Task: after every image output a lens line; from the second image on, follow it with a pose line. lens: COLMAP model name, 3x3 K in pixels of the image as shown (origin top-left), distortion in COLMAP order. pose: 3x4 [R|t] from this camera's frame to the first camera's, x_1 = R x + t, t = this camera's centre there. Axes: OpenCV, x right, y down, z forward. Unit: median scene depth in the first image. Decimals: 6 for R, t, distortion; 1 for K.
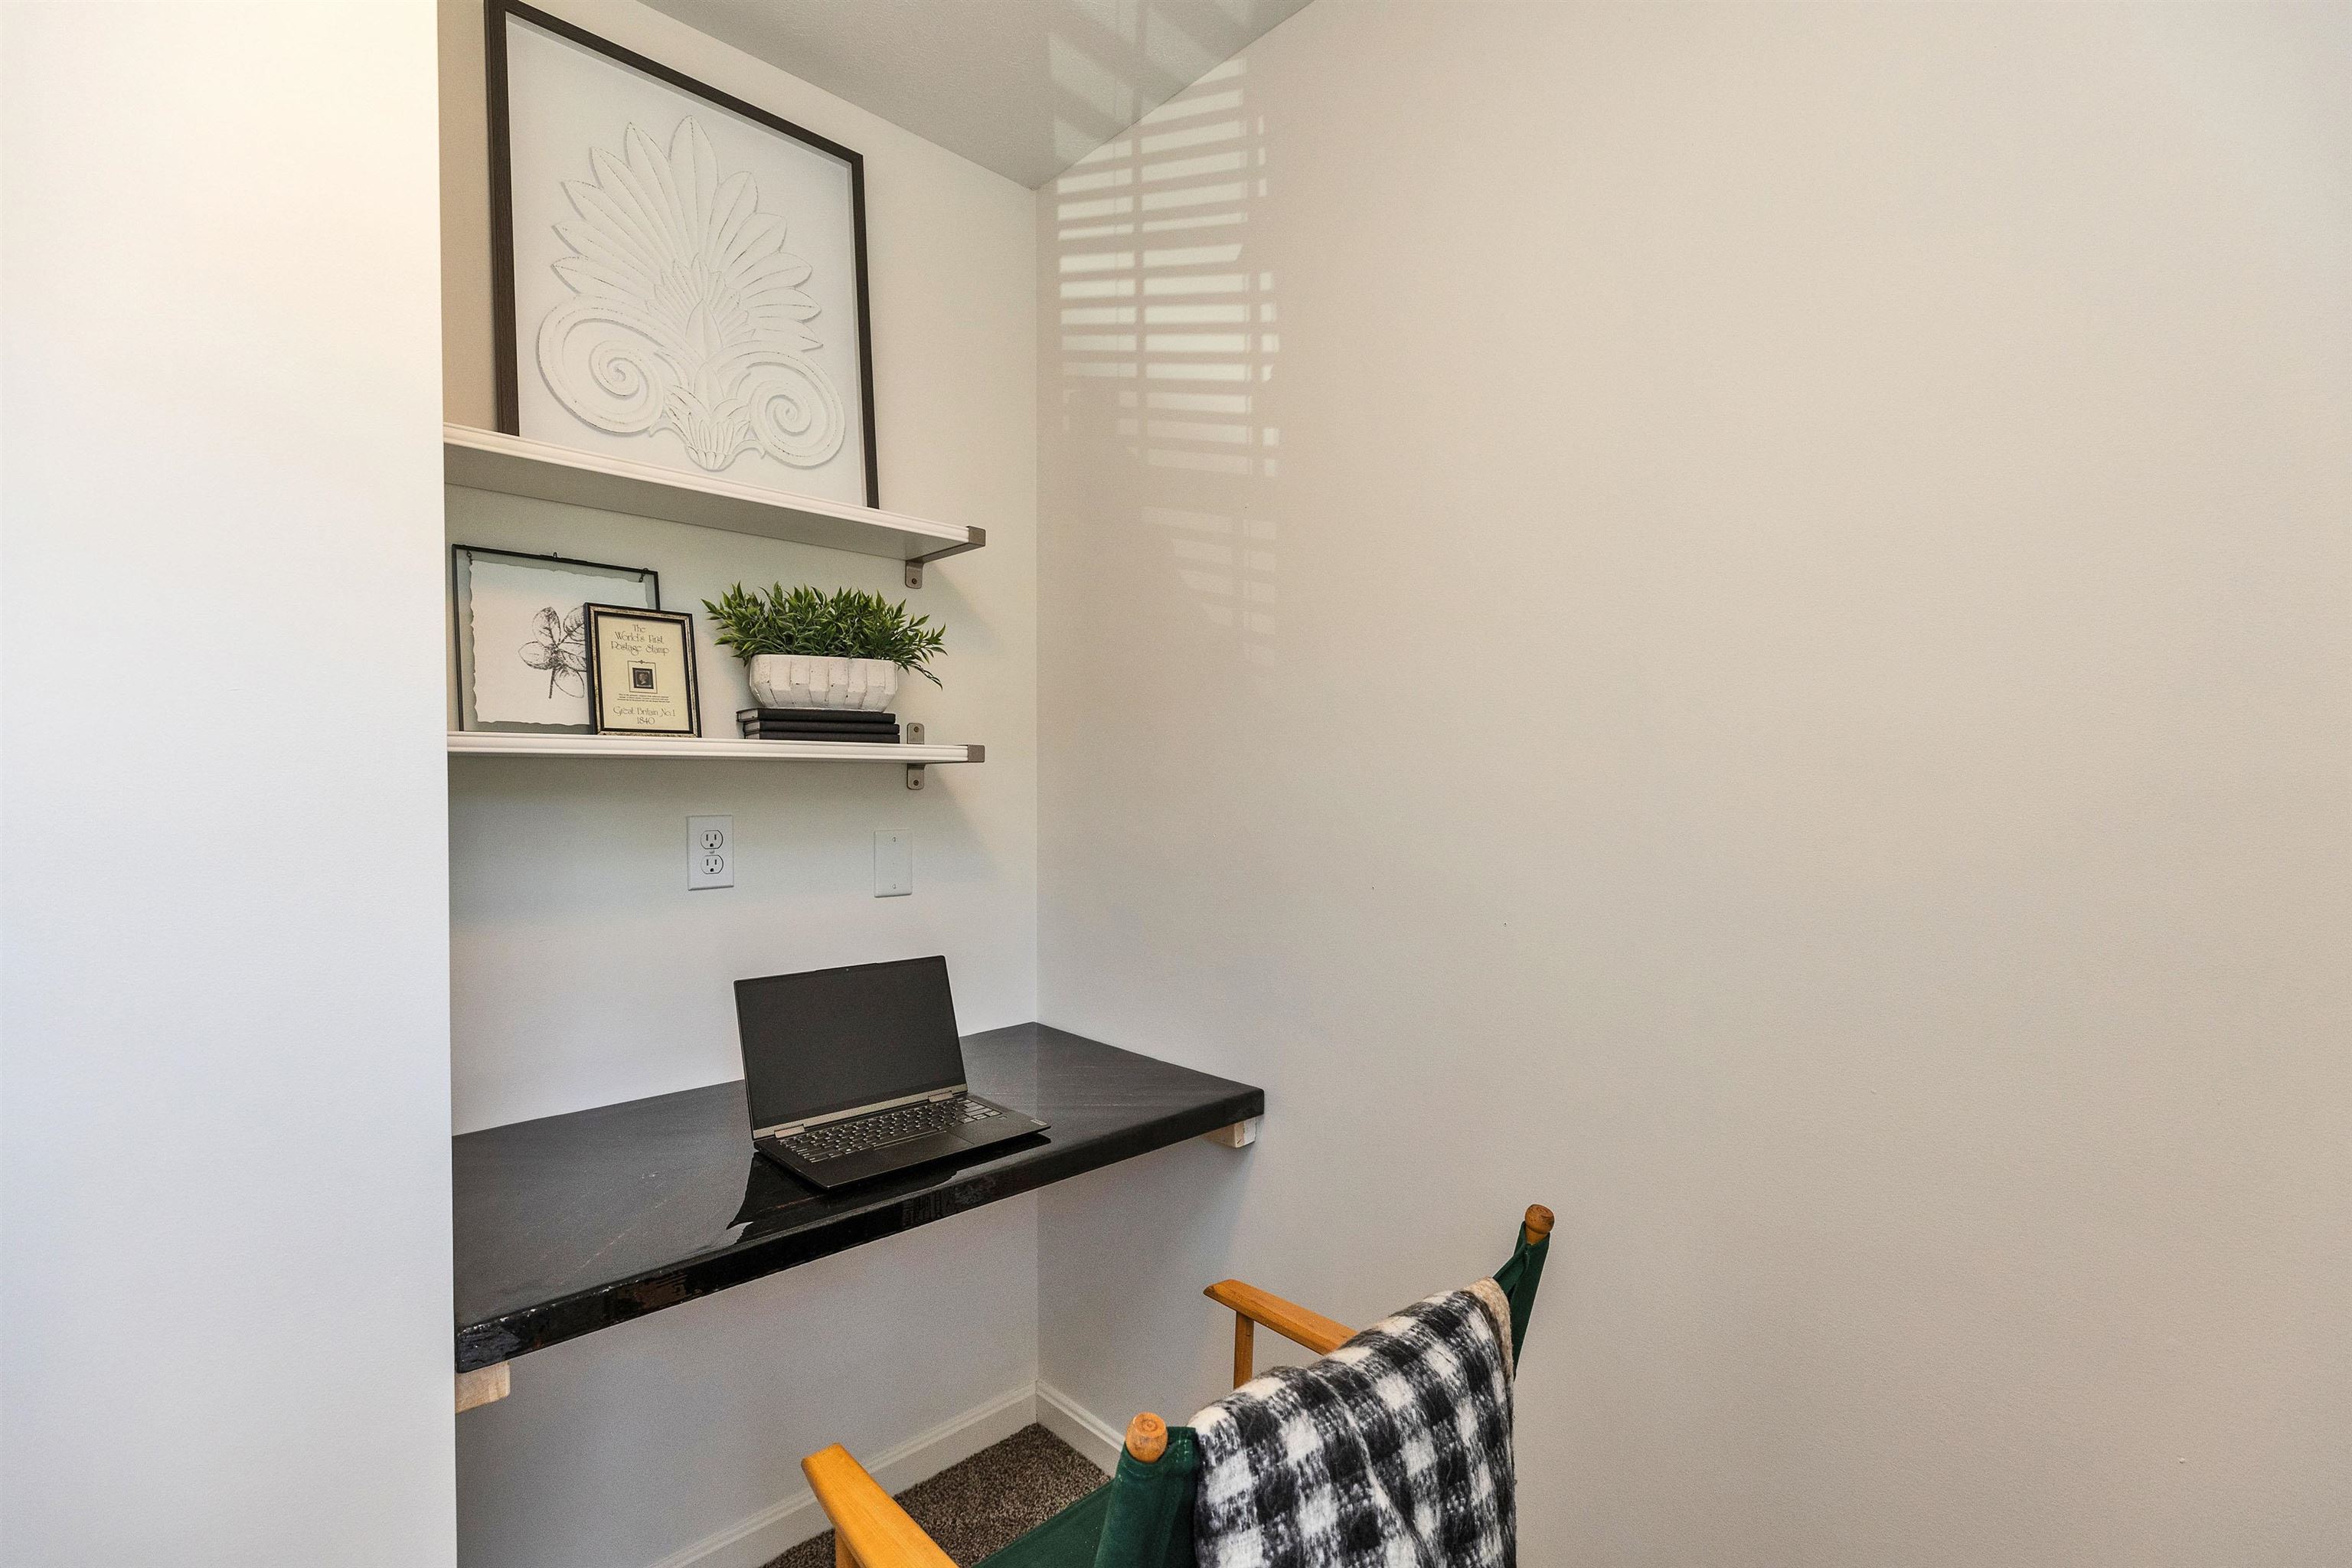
lens RADIAL K [[1073.7, 0, 1168.3], [0, 1073.7, 794.5], [0, 0, 1]] dist [0.016678, 0.000013]
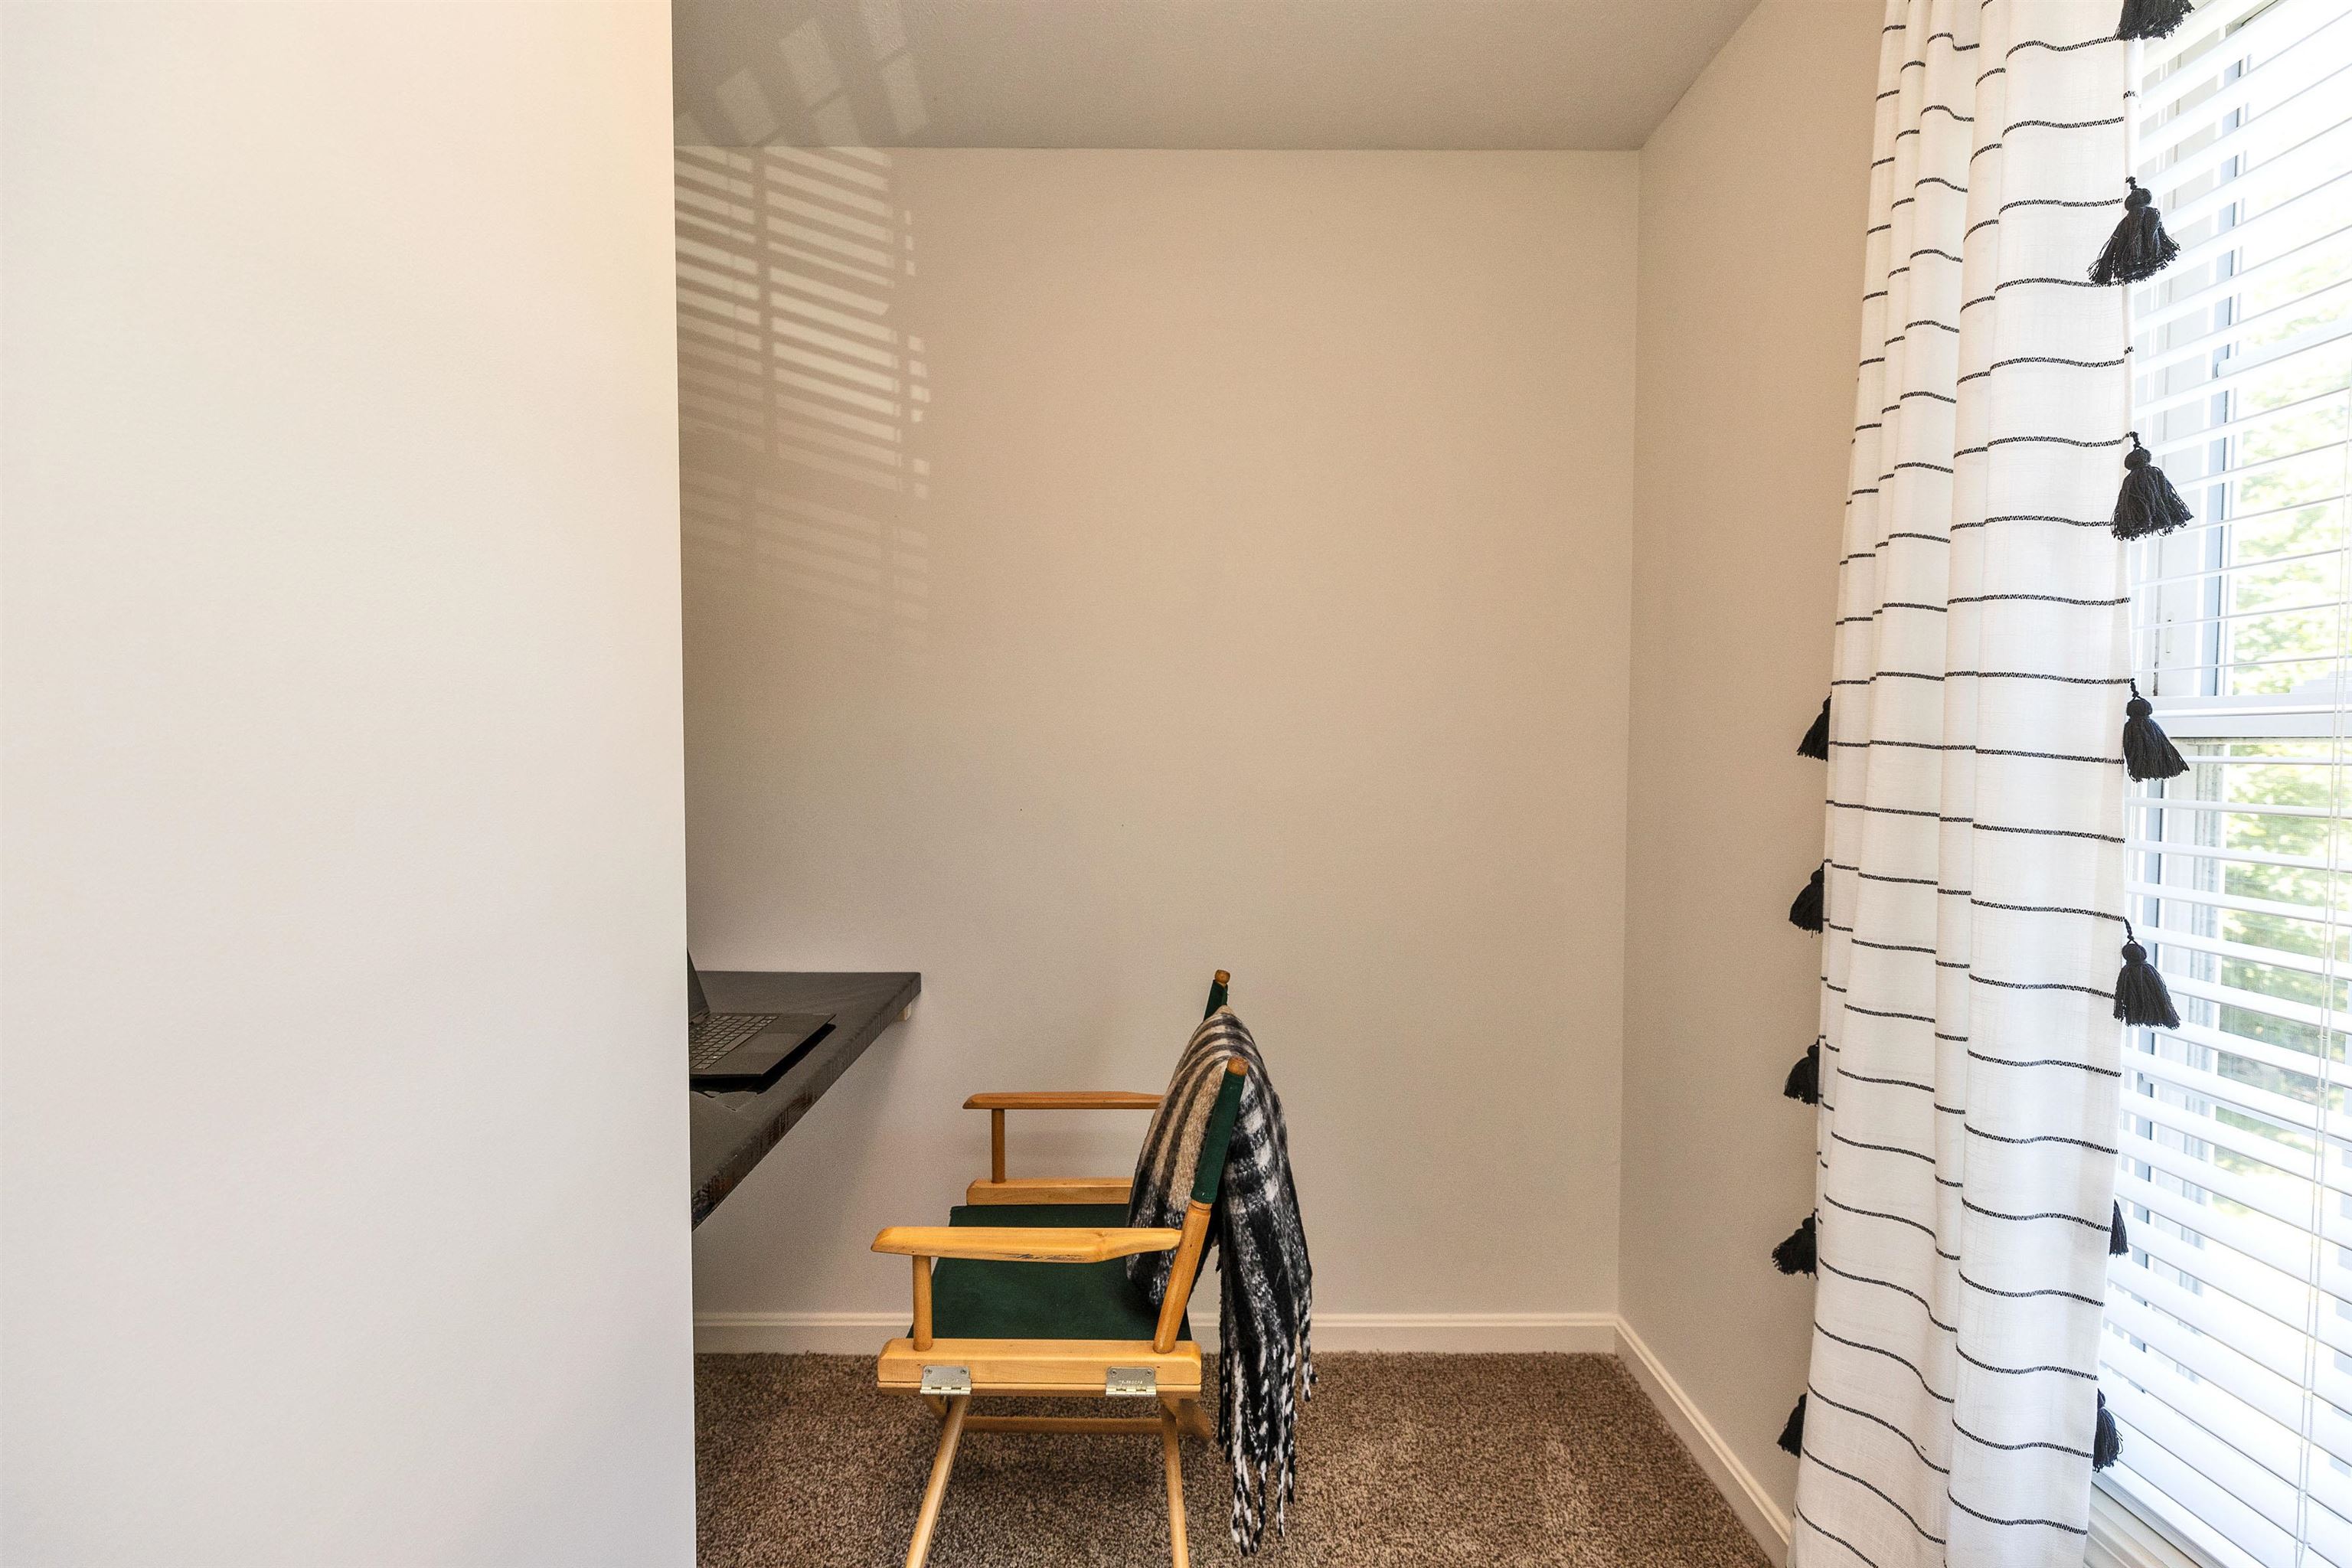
lens RADIAL K [[1073.7, 0, 1168.3], [0, 1073.7, 794.5], [0, 0, 1]] dist [0.016678, 0.000013]
pose [[0.678435, -0.024693, 0.734246, -0.639818], [0.007598, 0.999617, 0.026596, 0.026093], [-0.734622, -0.012465, 0.678363, -0.091589]]
